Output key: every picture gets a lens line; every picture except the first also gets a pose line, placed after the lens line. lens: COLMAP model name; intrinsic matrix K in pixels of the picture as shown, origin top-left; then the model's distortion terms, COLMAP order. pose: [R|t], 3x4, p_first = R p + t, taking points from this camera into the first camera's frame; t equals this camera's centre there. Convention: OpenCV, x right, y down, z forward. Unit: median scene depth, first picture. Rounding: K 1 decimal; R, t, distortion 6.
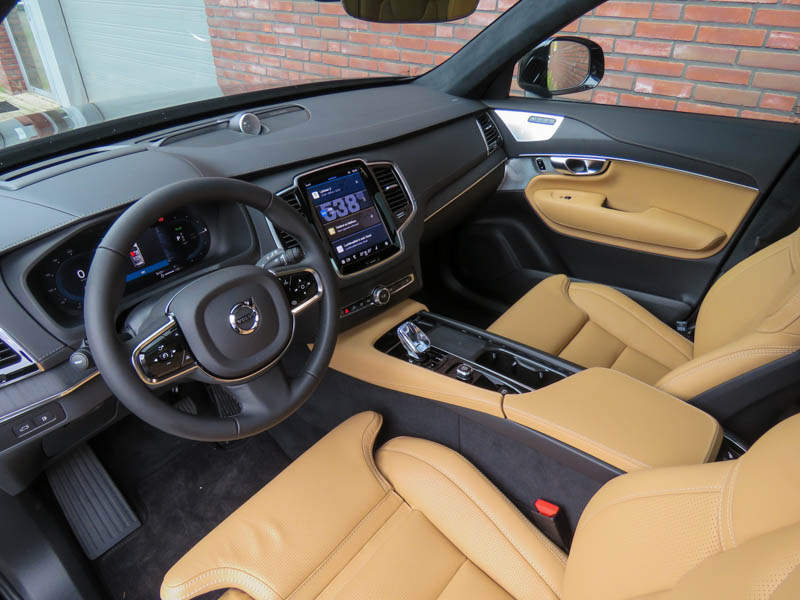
lens RADIAL K [[500.4, 0, 391.2], [0, 500.4, 301.5], [0, 0, 1]] dist [0.002458, 0.000010]
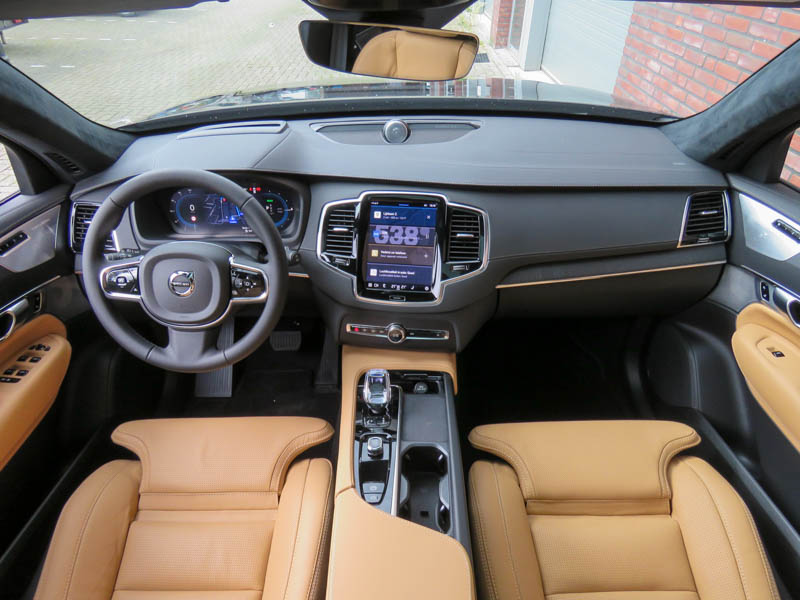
lens RADIAL K [[500.4, 0, 391.2], [0, 500.4, 301.5], [0, 0, 1]] dist [0.002458, 0.000010]
pose [[0.655316, 0.450472, -0.606330, 0.546259], [-0.419999, 0.884484, 0.203195, -0.266043], [0.627823, 0.121501, 0.768814, 0.246547]]
